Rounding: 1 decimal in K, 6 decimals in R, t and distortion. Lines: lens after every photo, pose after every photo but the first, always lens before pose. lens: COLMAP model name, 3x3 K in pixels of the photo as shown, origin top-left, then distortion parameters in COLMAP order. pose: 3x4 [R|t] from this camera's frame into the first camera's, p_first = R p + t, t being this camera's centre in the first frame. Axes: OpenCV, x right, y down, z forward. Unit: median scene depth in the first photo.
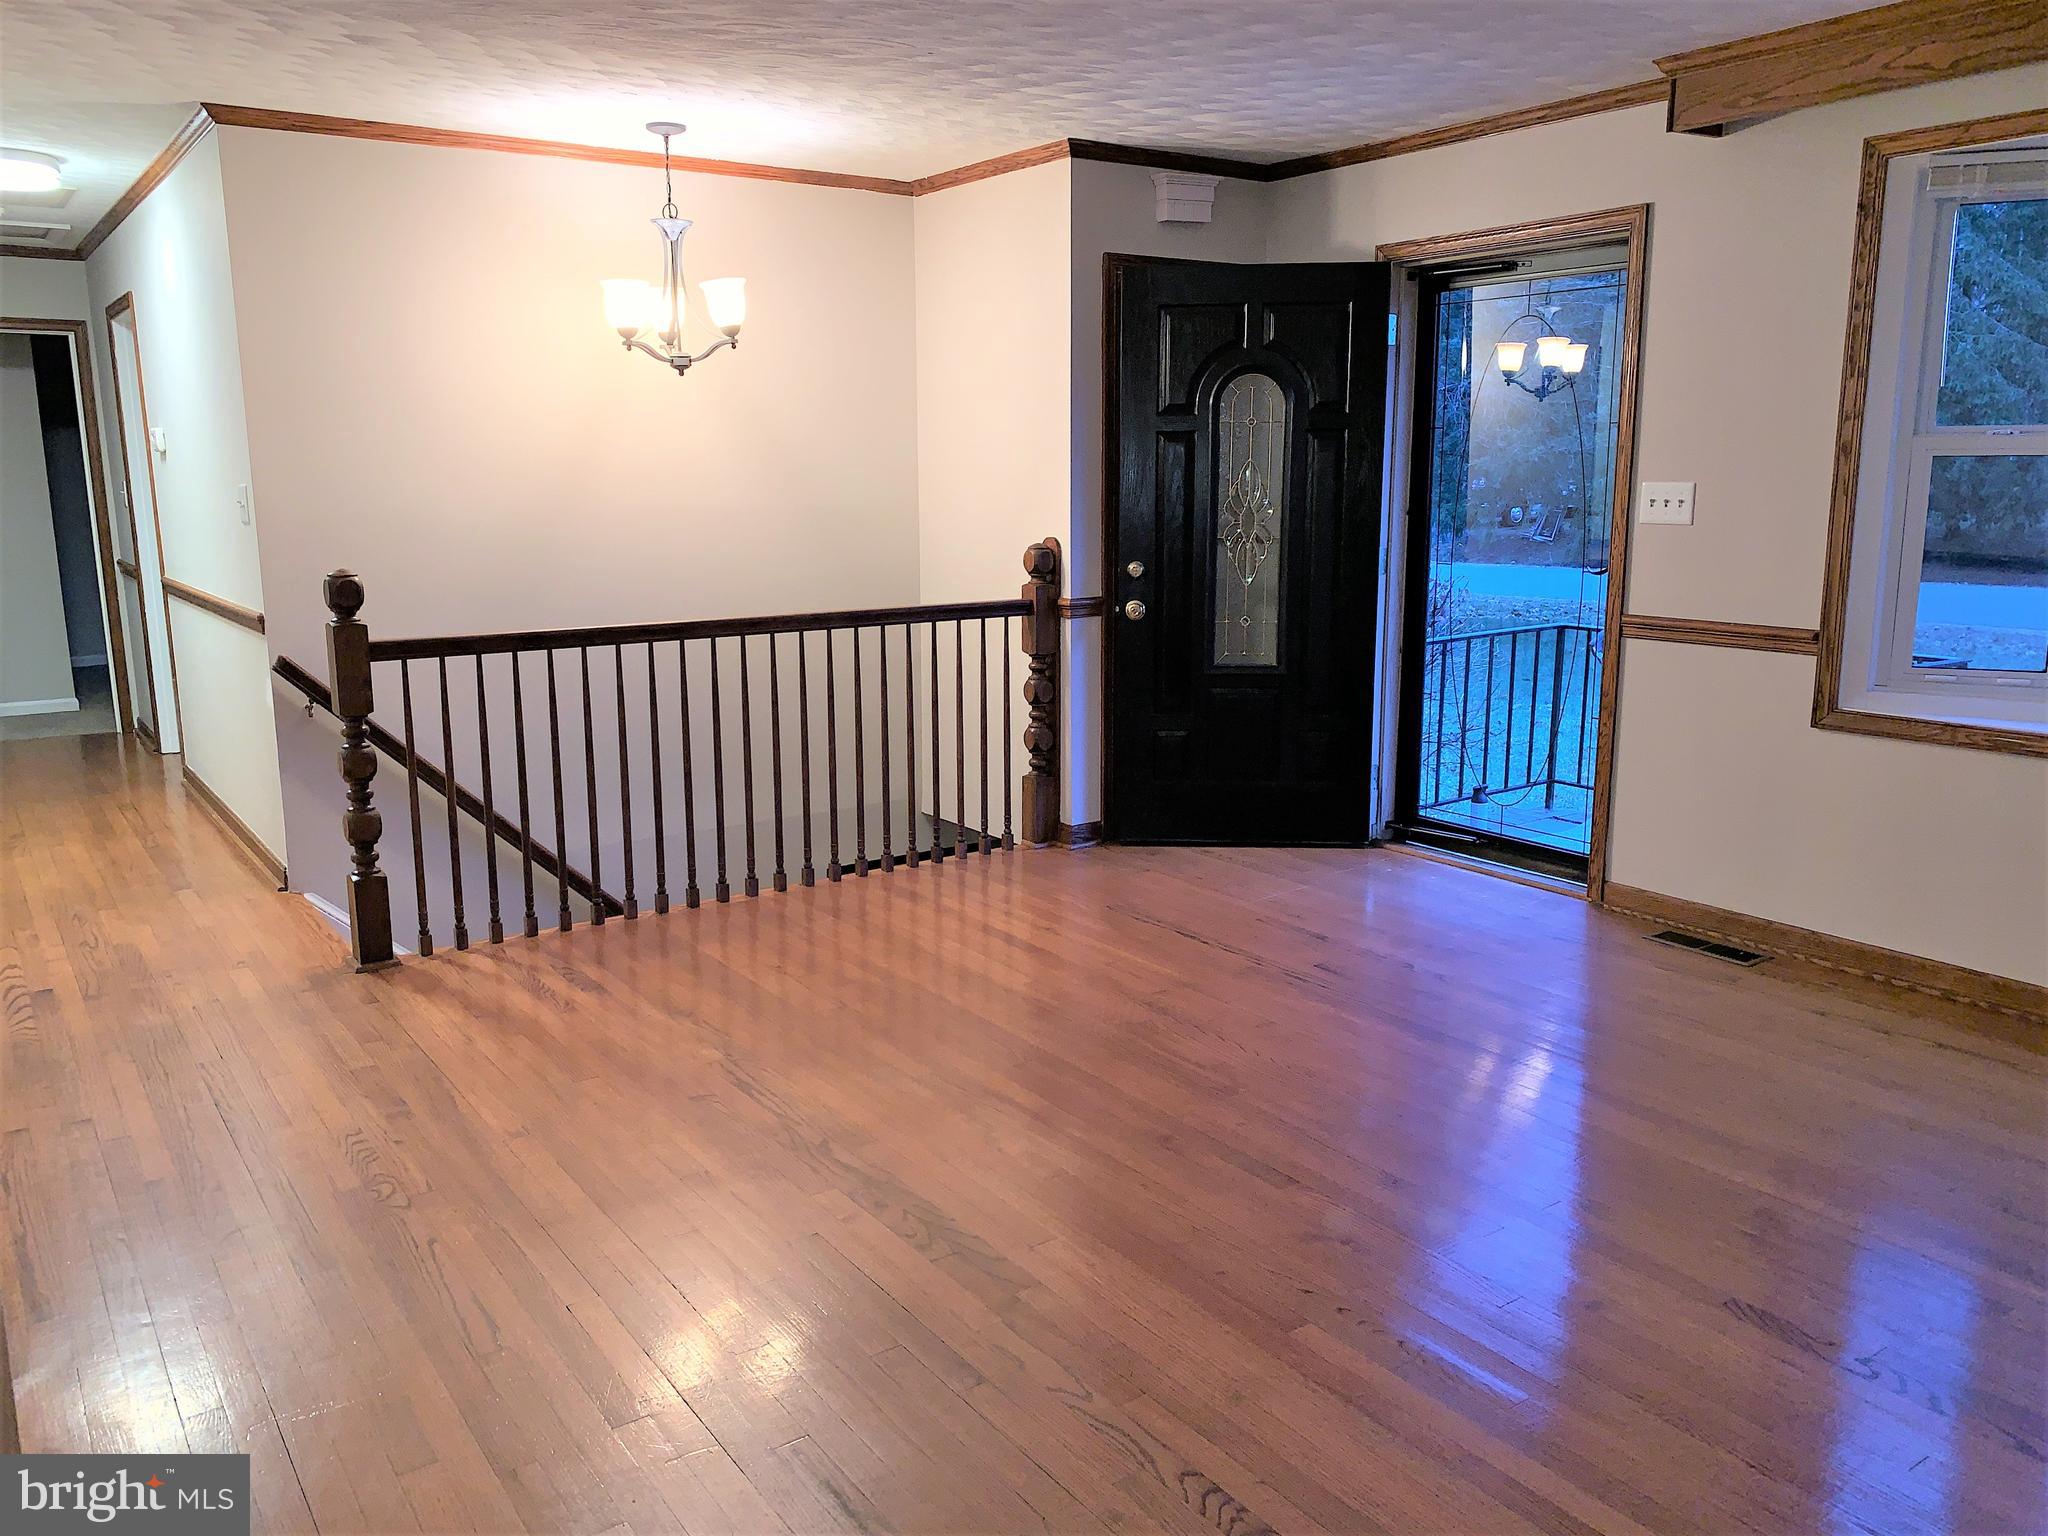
lens RADIAL K [[1556.7, 0, 1029.3], [0, 1556.7, 755.3], [0, 0, 1]] dist [0.041306, -0.048476]
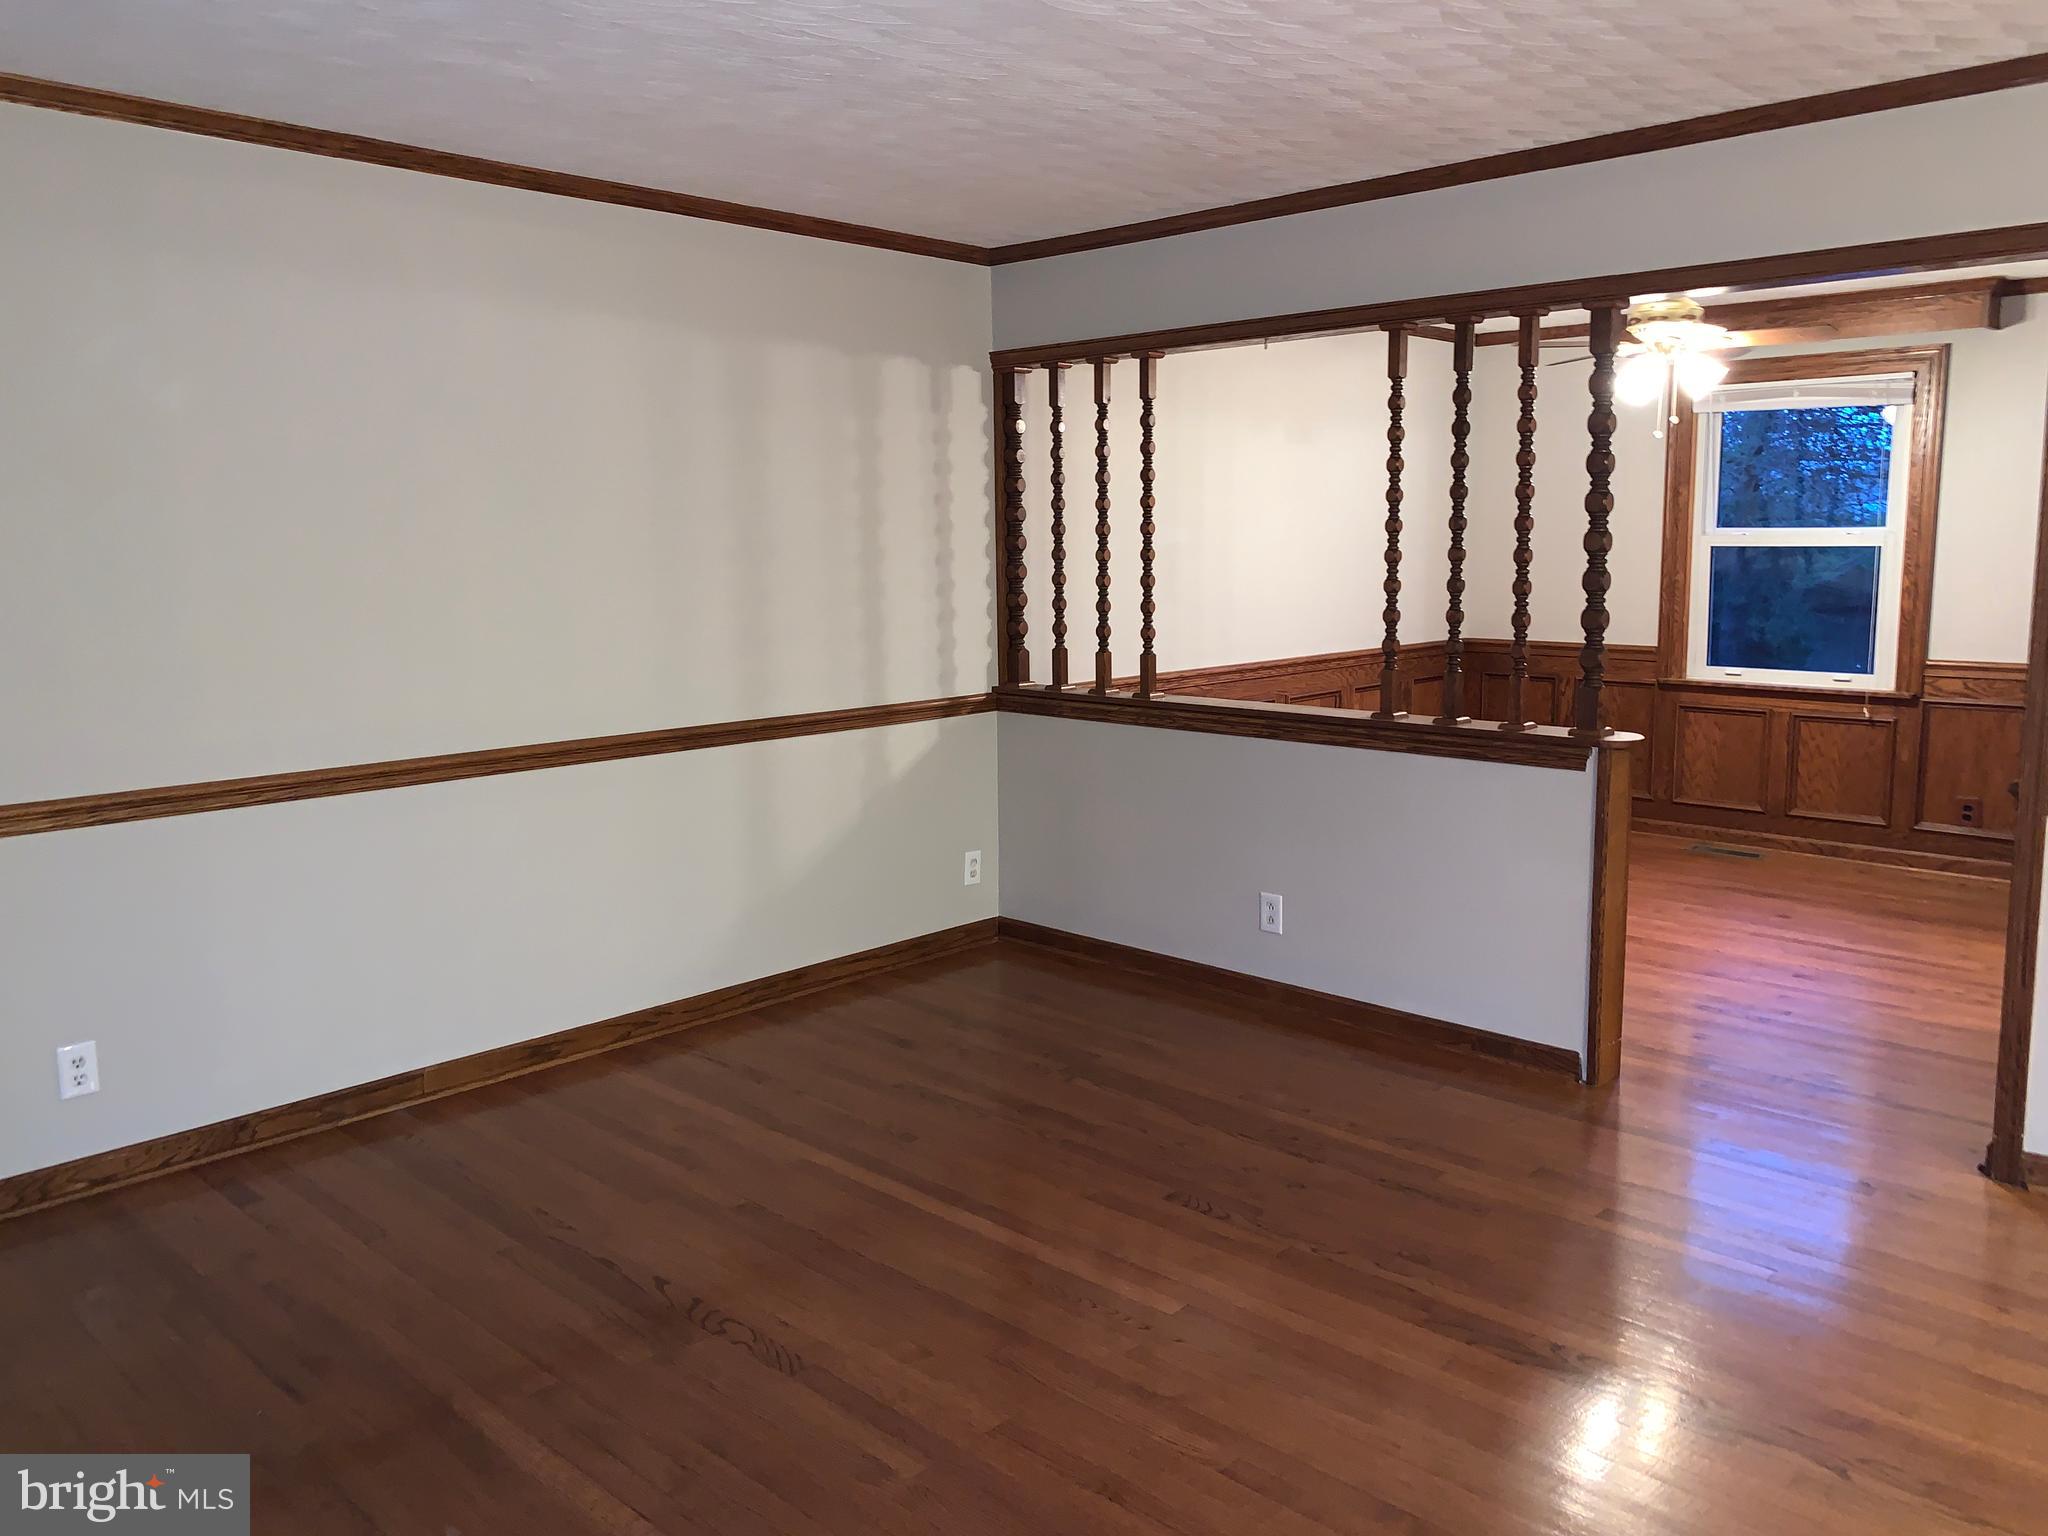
lens RADIAL K [[1556.7, 0, 1038.6], [0, 1556.7, 747.0], [0, 0, 1]] dist [0.041306, -0.048476]
pose [[-0.979603, 0.042860, -0.196321, 0.253187], [-0.021530, 0.948977, 0.314609, -0.208866], [0.199788, 0.312419, -0.928698, 1.011213]]
